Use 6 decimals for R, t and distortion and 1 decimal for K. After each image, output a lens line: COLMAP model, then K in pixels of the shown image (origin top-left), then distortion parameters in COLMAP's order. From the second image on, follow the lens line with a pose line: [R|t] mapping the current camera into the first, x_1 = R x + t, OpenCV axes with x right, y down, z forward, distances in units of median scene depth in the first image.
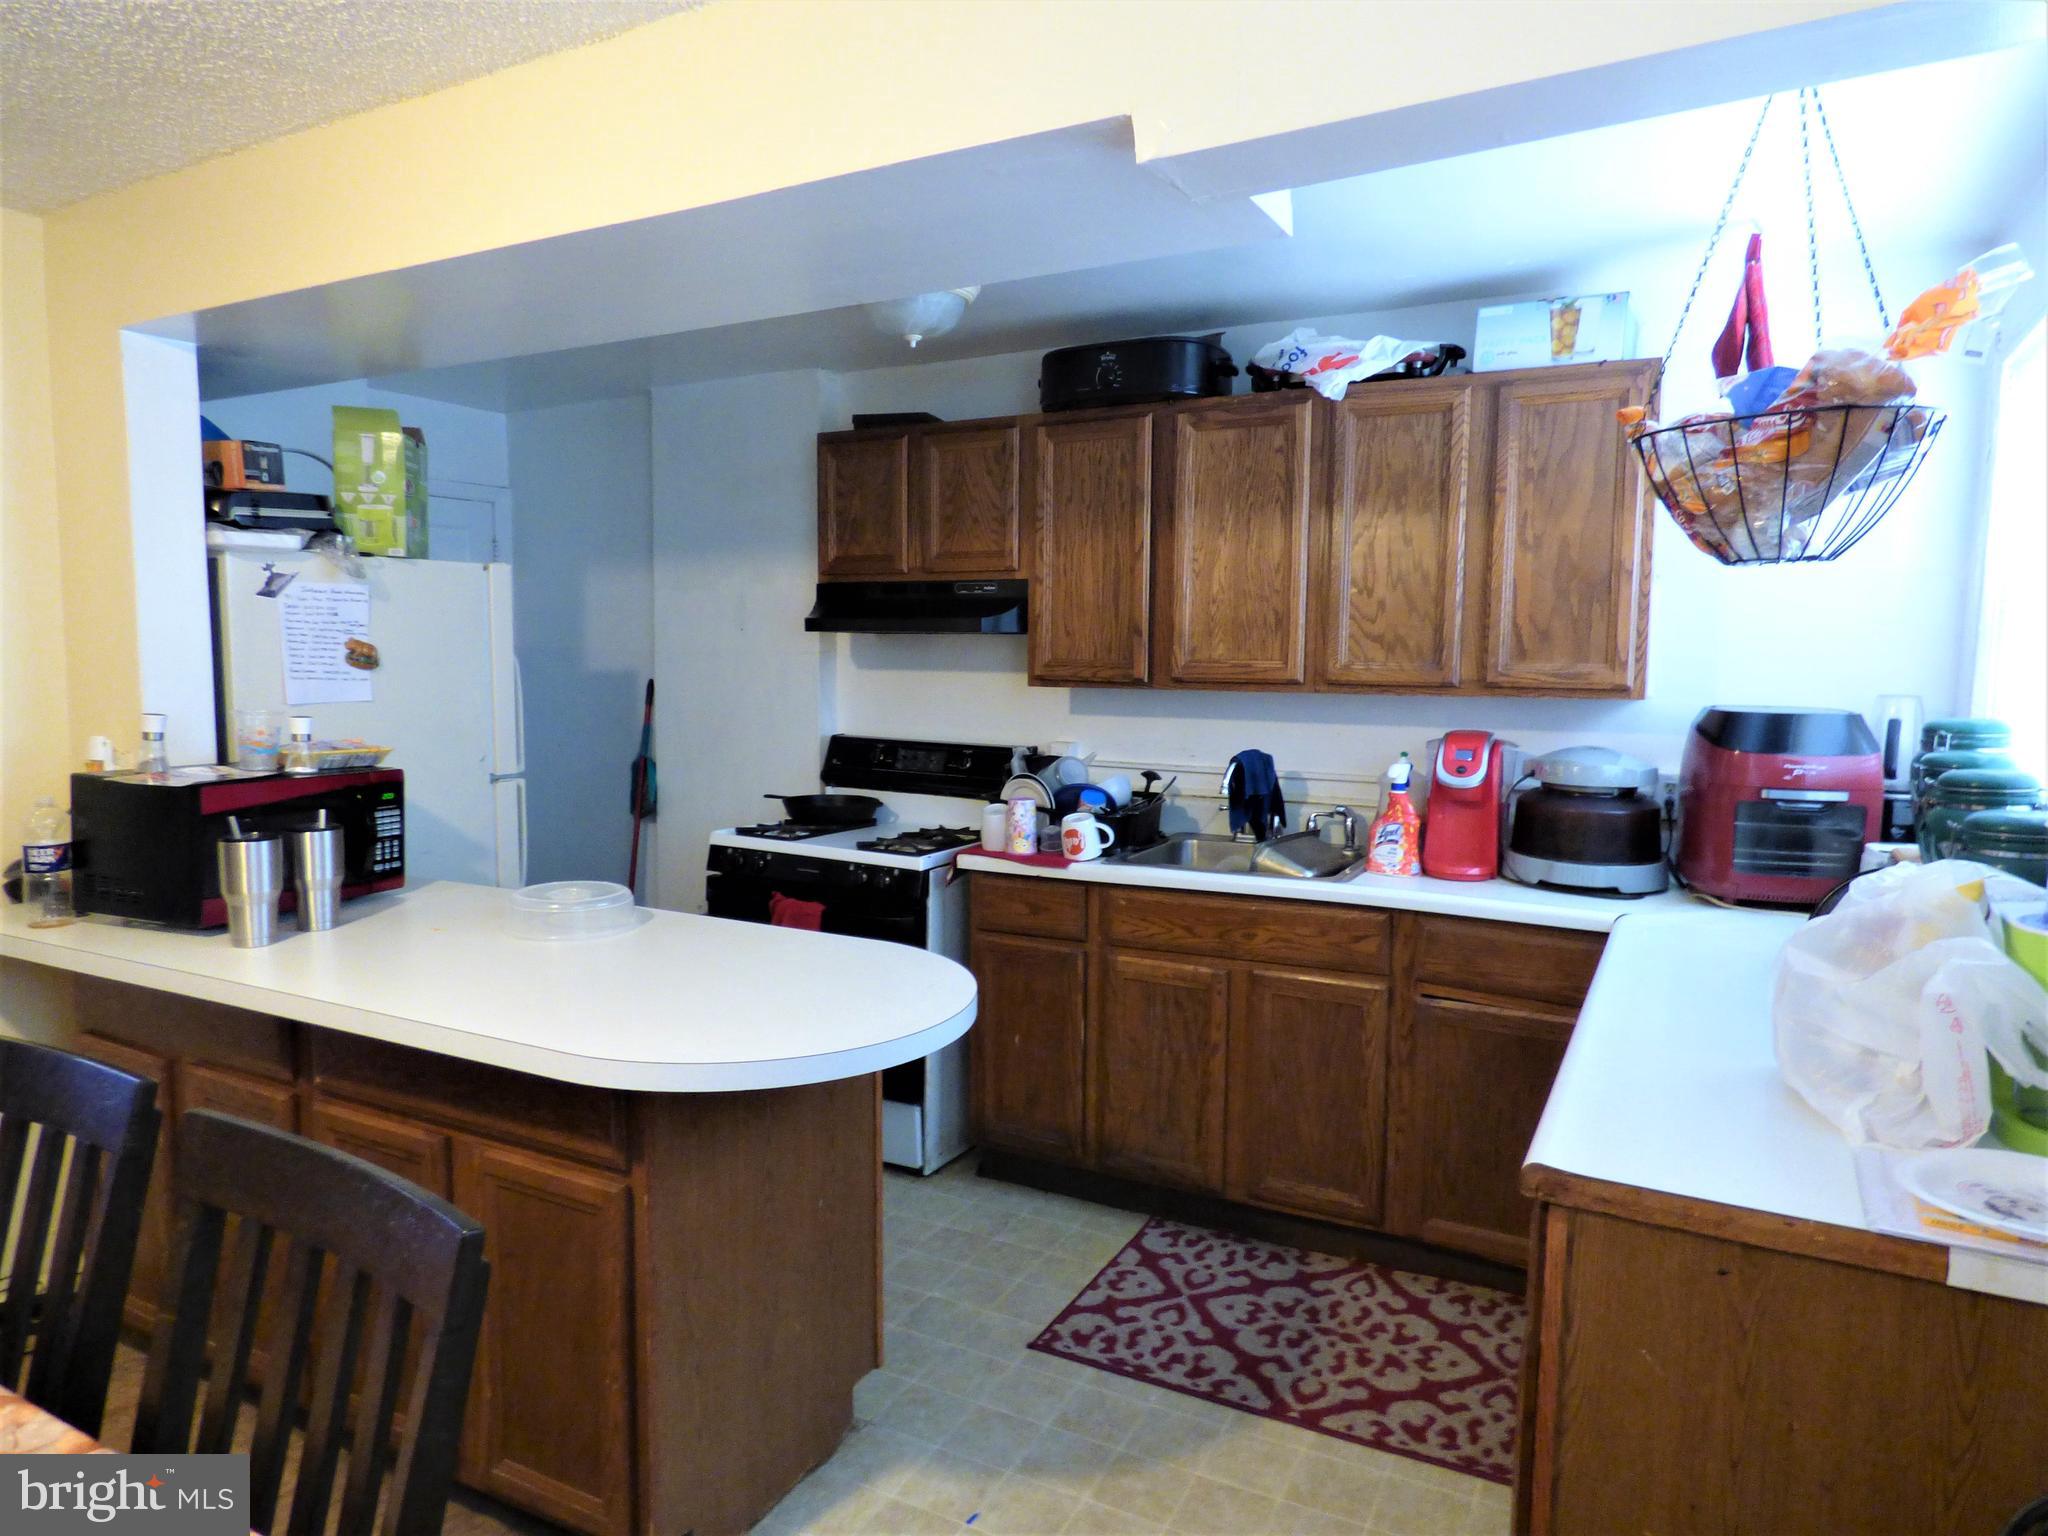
lens RADIAL K [[1248.9, 0, 1032.0], [0, 1248.9, 766.3], [0, 0, 1]] dist [-0.029660, -0.000908]
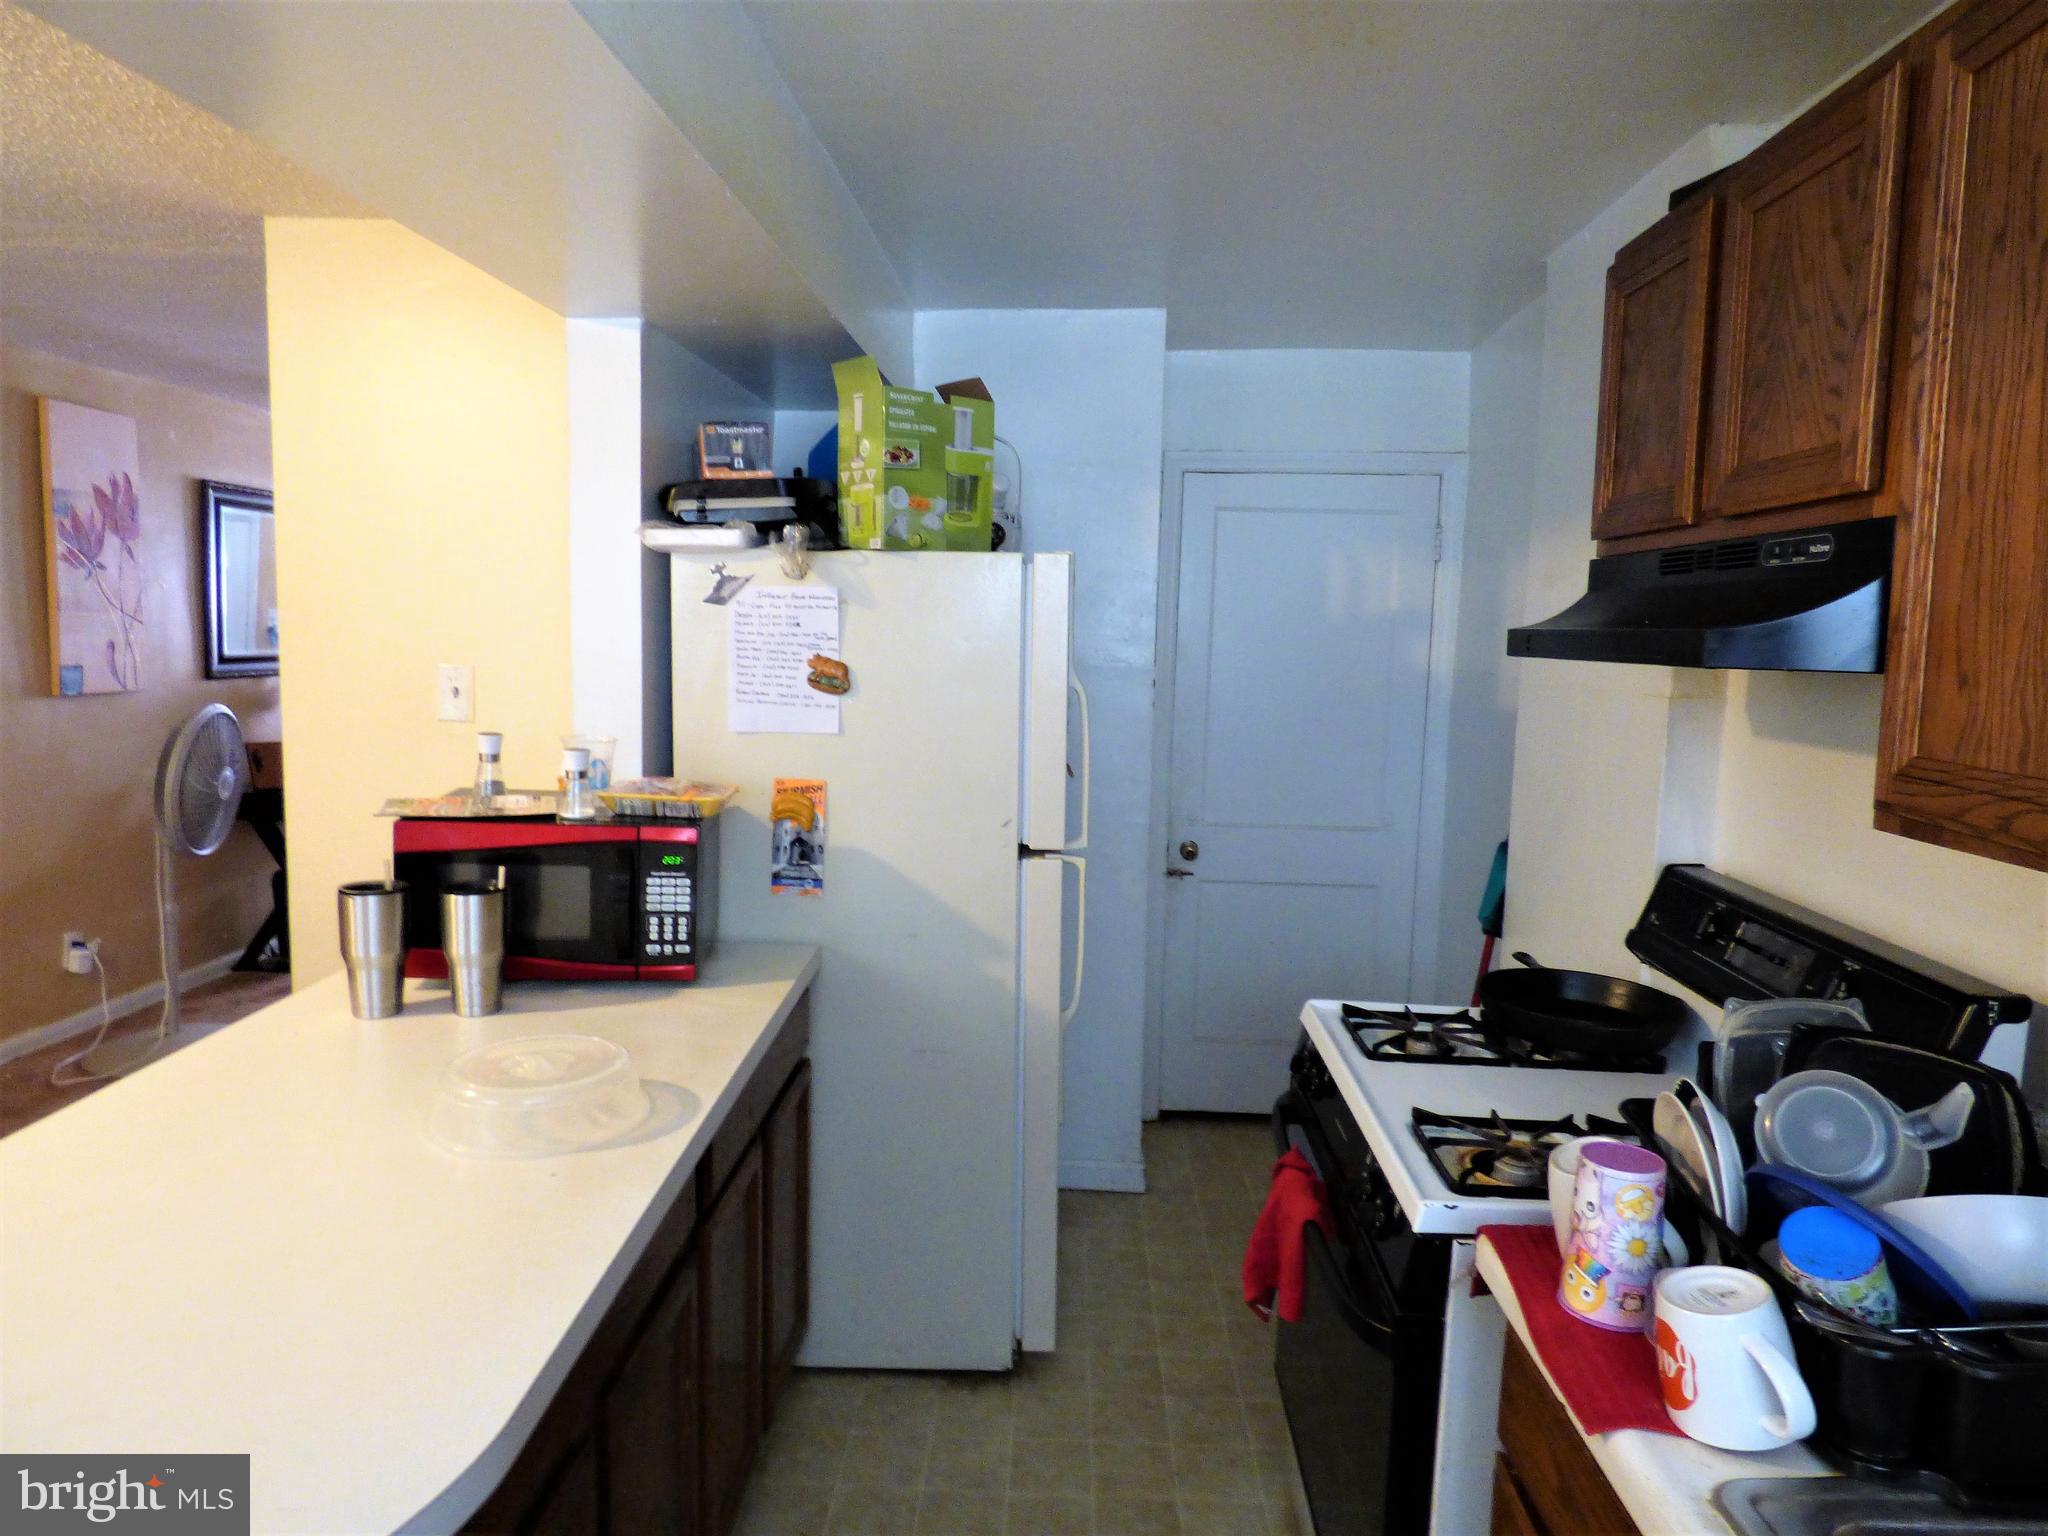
lens RADIAL K [[1248.9, 0, 1025.4], [0, 1248.9, 765.6], [0, 0, 1]] dist [-0.029660, -0.000908]
pose [[0.426289, 0.096715, -0.899402, 0.249526], [-0.104799, 0.992853, 0.057092, -0.095207], [0.898496, 0.069918, 0.433378, 0.802436]]
